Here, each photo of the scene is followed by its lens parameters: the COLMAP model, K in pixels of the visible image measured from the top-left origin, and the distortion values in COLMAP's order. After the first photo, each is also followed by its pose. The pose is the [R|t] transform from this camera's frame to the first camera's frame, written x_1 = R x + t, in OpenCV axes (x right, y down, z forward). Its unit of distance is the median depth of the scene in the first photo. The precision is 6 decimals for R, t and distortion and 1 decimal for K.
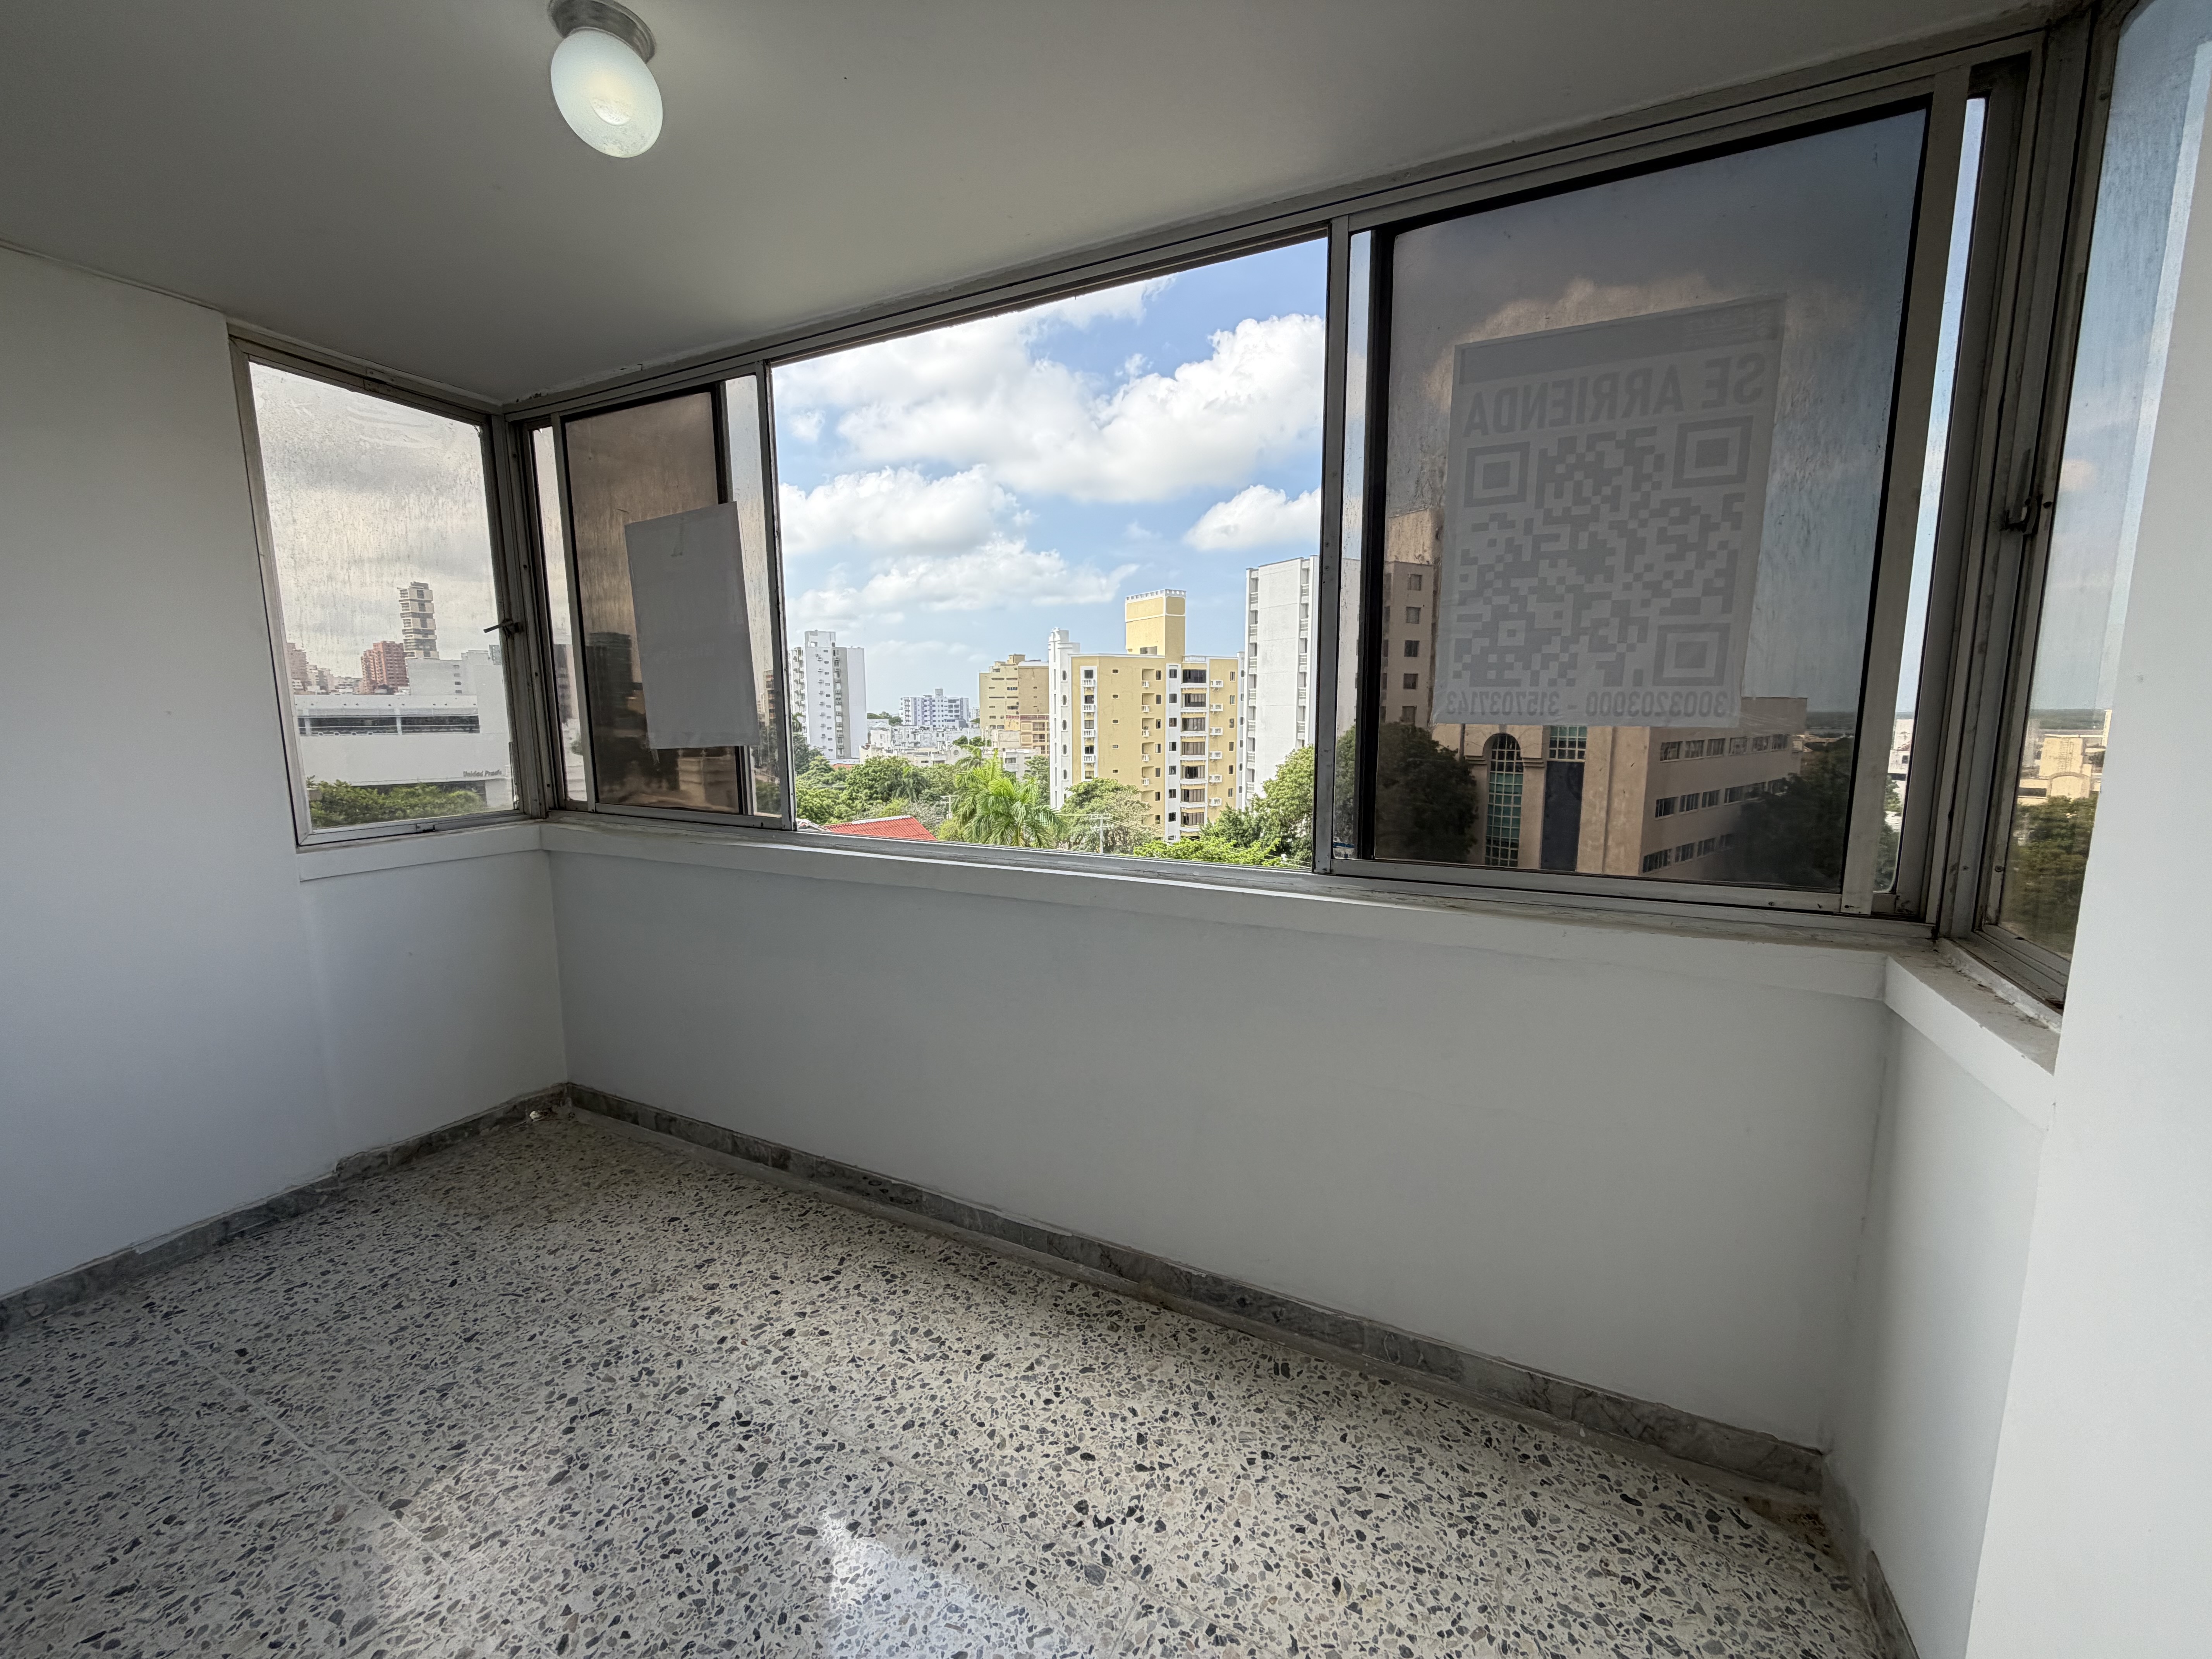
lens RADIAL K [[863.8, 0, 1106.0], [0, 863.8, 829.5], [0, 0, 1]] dist [0.000541, -0.000583]
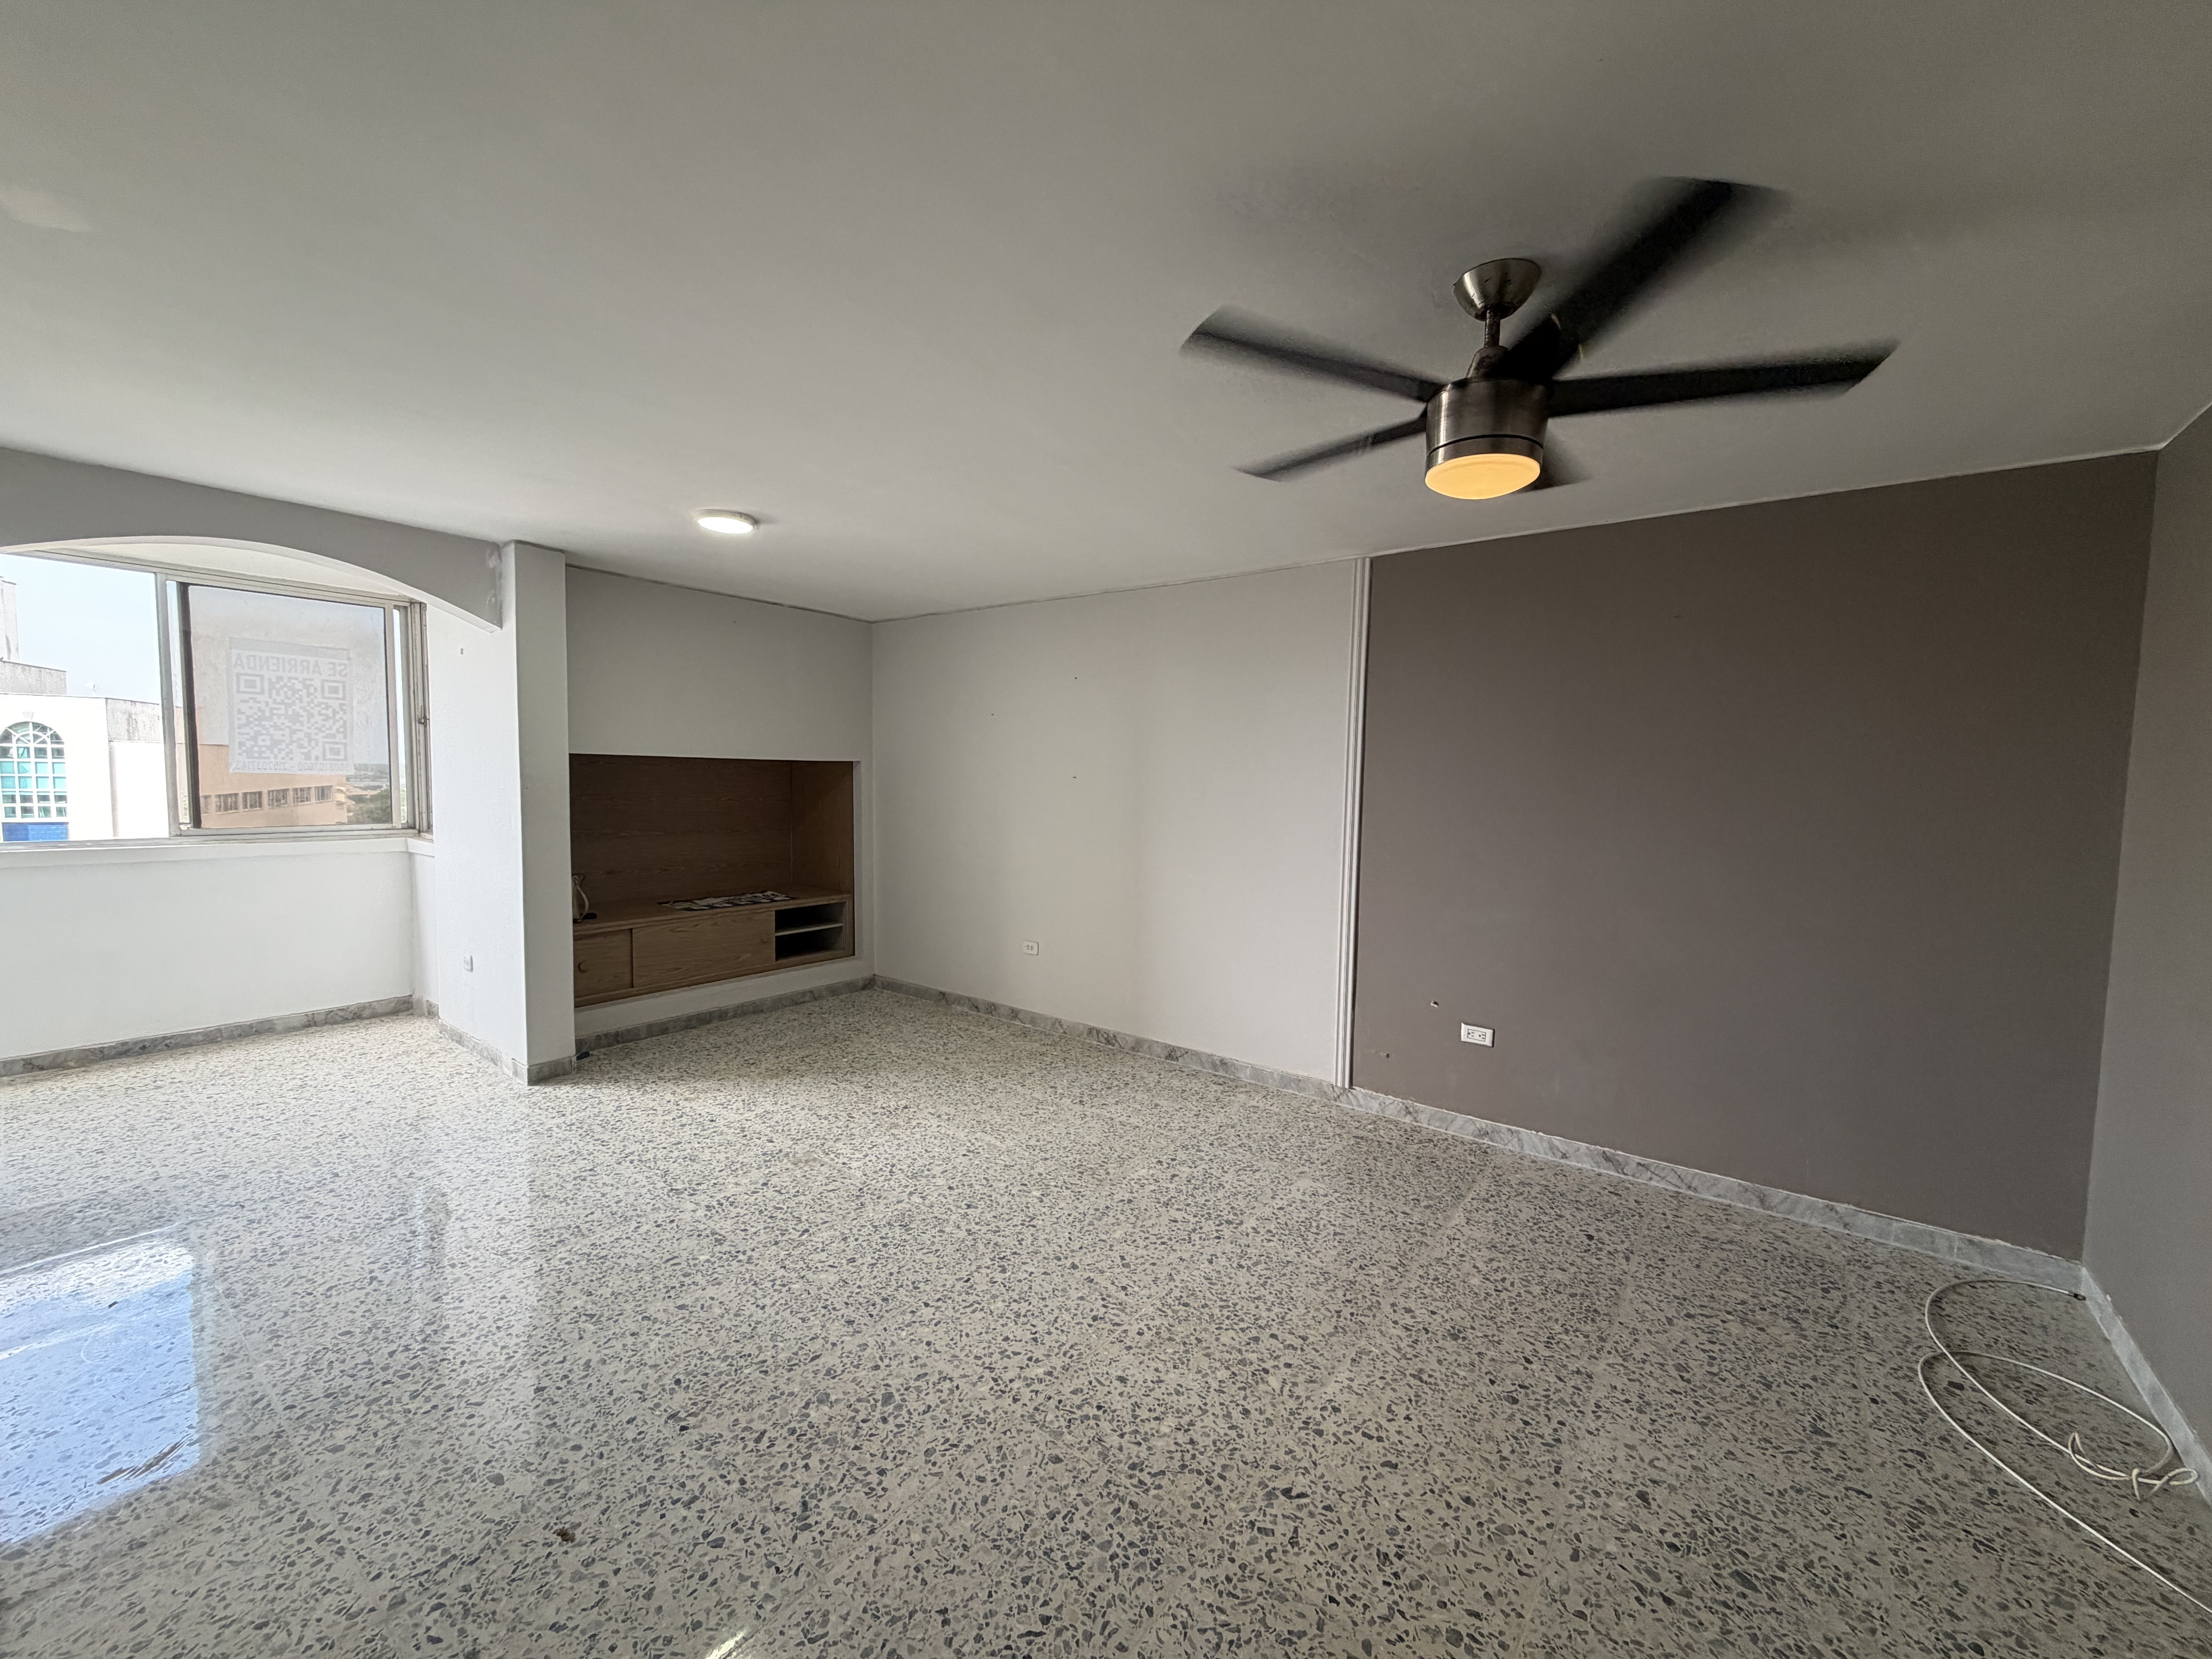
lens RADIAL K [[876.4, 0, 1099.5], [0, 876.4, 829.5], [0, 0, 1]] dist [0.000900, -0.000145]
pose [[0.185720, -0.056197, 0.980994, -0.990309], [0.113569, 0.992900, 0.035378, 0.143795], [-0.976018, 0.104840, 0.190784, -1.164287]]
